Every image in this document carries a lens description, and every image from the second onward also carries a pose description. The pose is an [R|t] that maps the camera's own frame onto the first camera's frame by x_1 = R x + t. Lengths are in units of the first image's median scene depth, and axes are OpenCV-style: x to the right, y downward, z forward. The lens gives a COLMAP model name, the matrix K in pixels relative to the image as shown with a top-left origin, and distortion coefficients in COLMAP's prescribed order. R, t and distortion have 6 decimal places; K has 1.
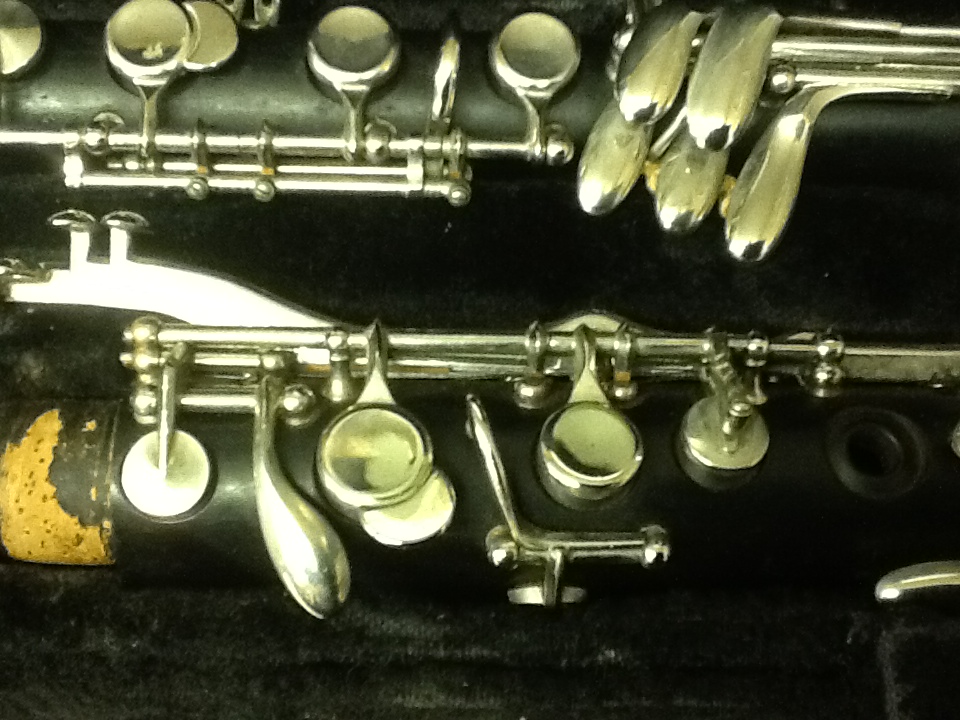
lens RADIAL K [[1157.3, 0, 480.0], [0, 1157.3, 360.0], [0, 0, 1]] dist [-0.037282, 0.023226]
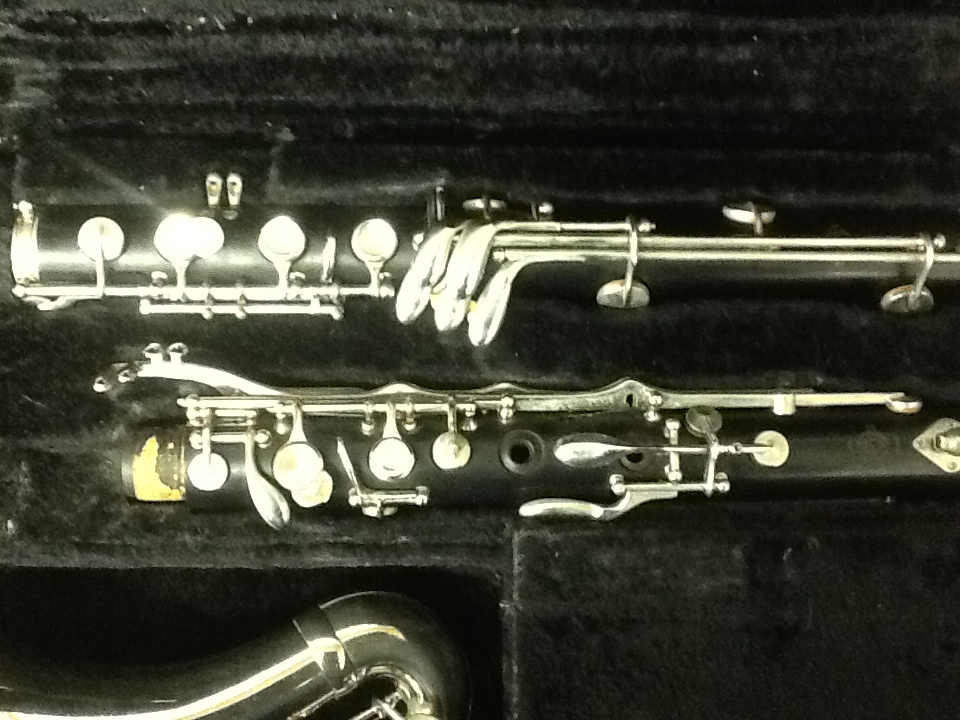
lens RADIAL K [[1157.3, 0, 480.0], [0, 1157.3, 360.0], [0, 0, 1]] dist [-0.037282, 0.023226]
pose [[0.999537, -0.009508, 0.028905, 0.187260], [0.001502, 0.964183, 0.265235, -0.657767], [-0.030391, -0.265069, 0.963750, -1.069761]]
